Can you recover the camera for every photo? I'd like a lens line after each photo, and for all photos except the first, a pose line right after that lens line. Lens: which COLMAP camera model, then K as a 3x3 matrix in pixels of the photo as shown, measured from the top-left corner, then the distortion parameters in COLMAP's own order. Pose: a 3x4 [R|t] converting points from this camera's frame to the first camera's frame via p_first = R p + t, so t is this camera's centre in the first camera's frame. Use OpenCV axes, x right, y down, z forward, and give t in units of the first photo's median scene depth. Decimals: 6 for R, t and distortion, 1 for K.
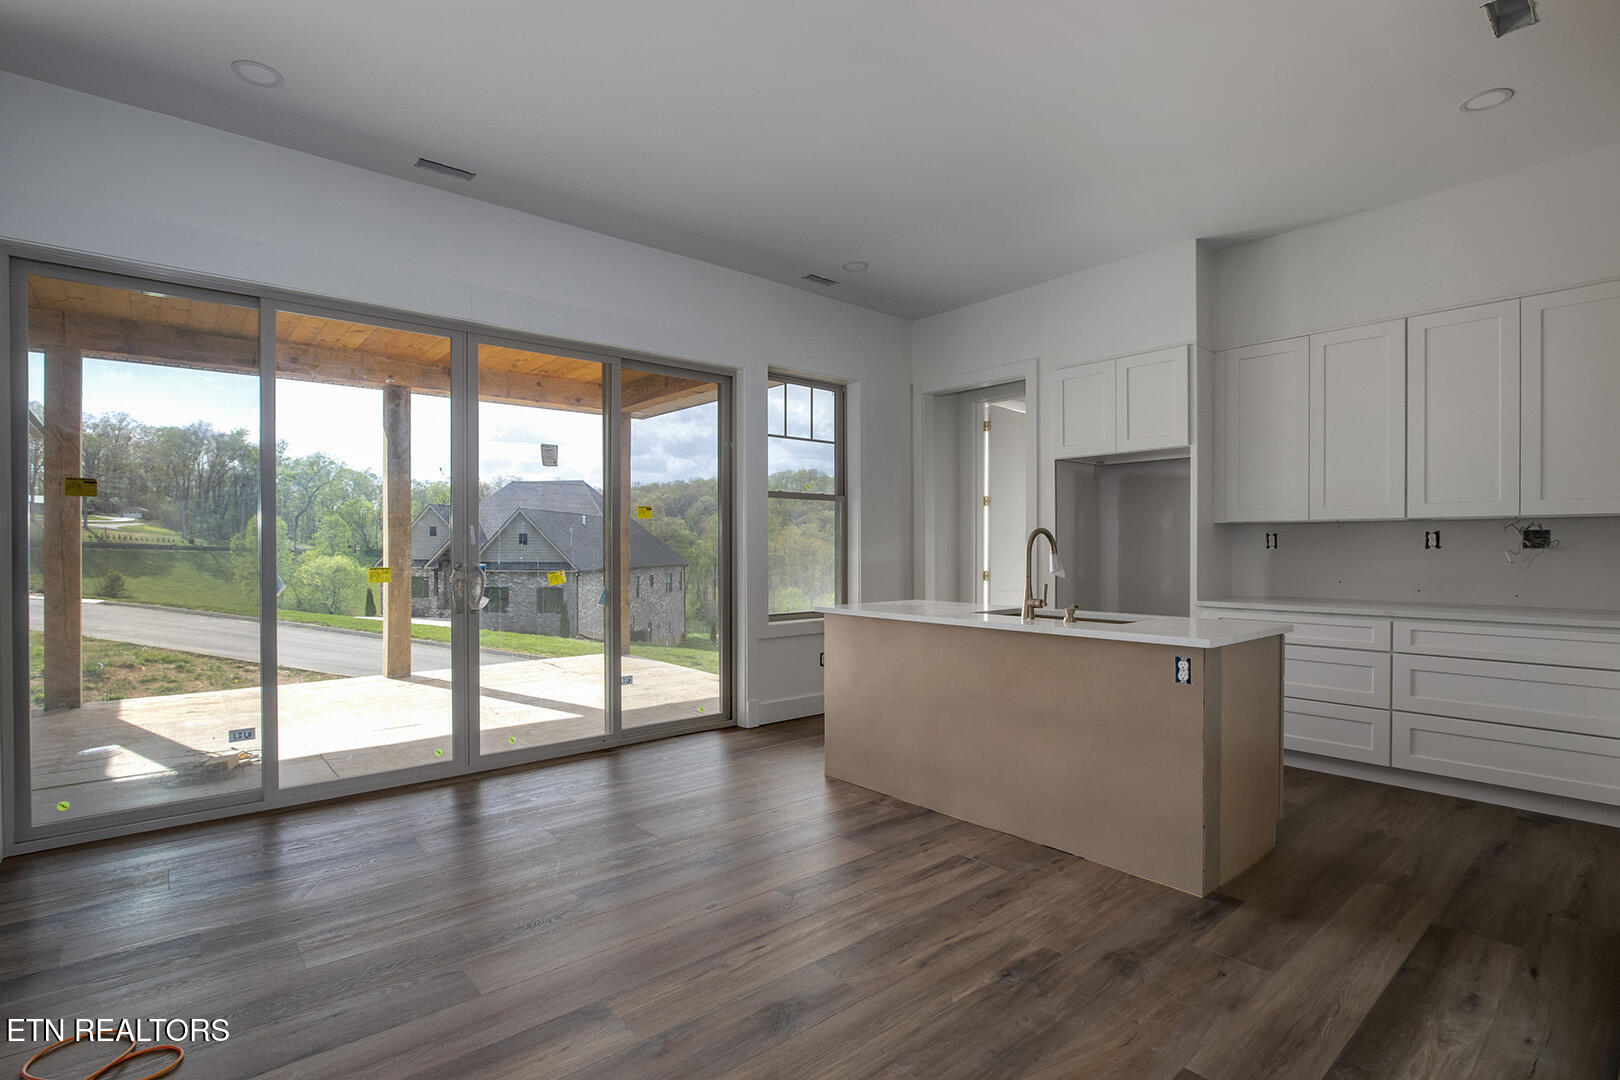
lens RADIAL K [[771.4, 0, 808.5], [0, 771.4, 554.1], [0, 0, 1]] dist [-0.019810, 0.000297]
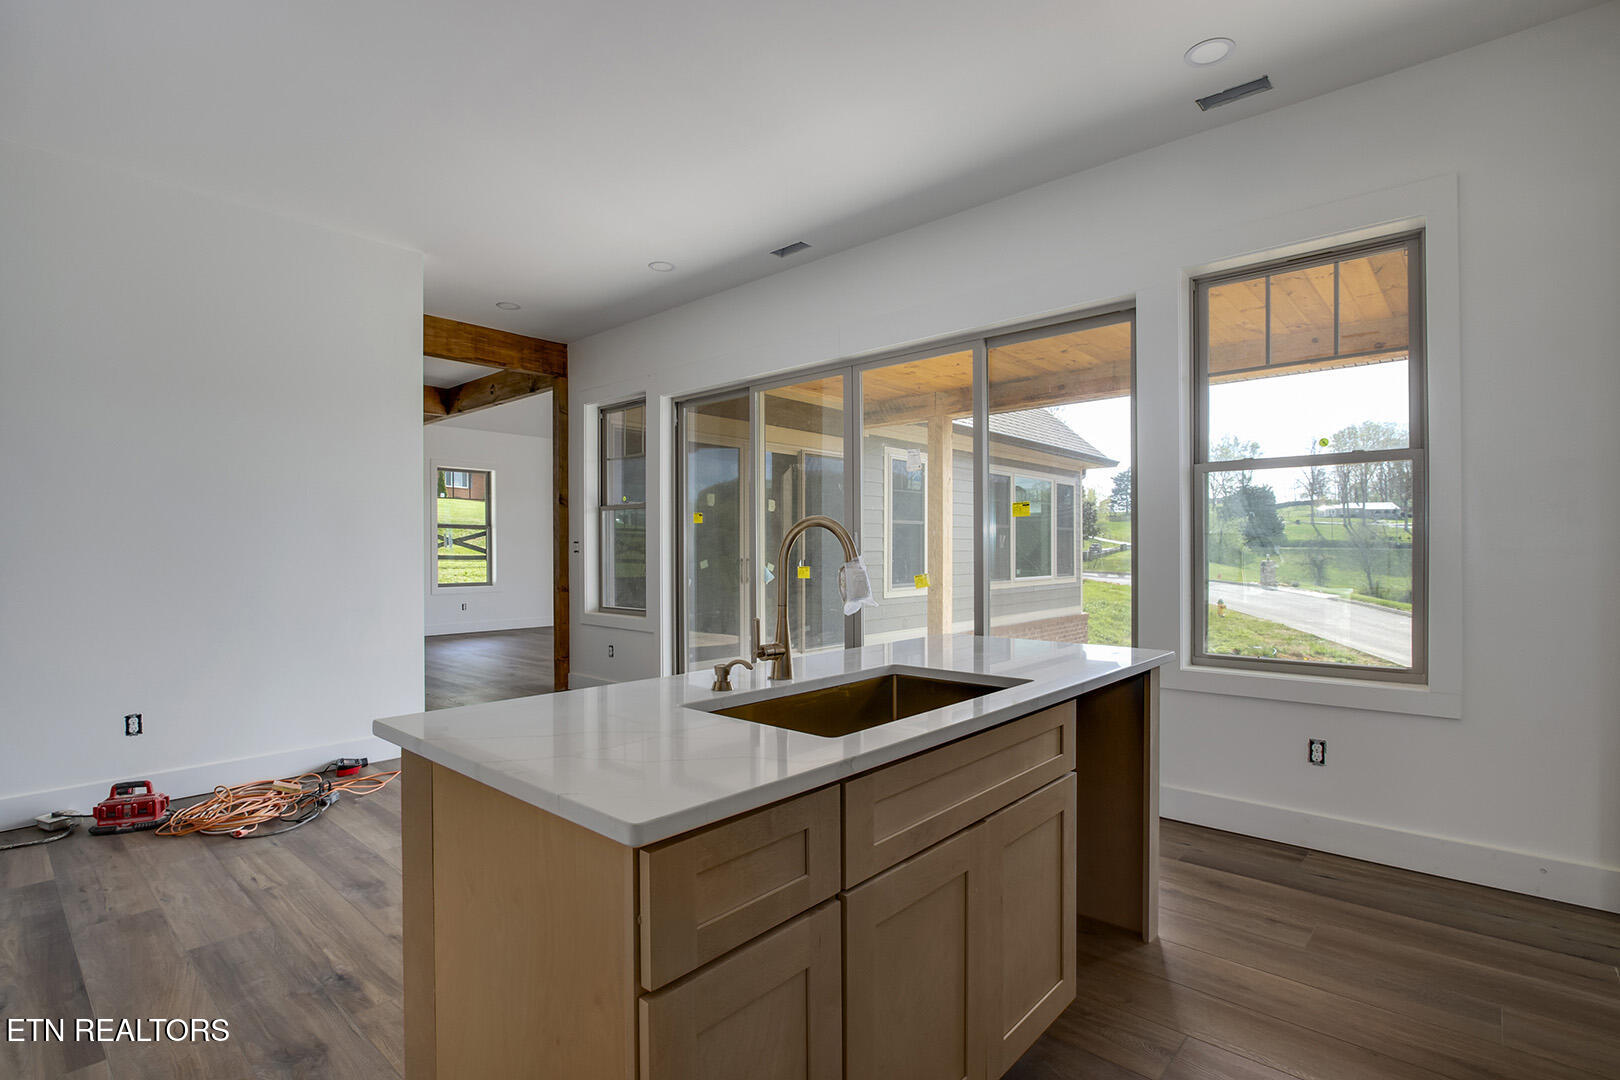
lens RADIAL K [[771.4, 0, 808.5], [0, 771.4, 554.1], [0, 0, 1]] dist [-0.019810, 0.000297]
pose [[0.141179, 0.004498, -0.989974, 0.997861], [-0.006298, 0.999974, 0.003645, -0.009347], [0.989964, 0.005720, 0.141203, 1.096266]]
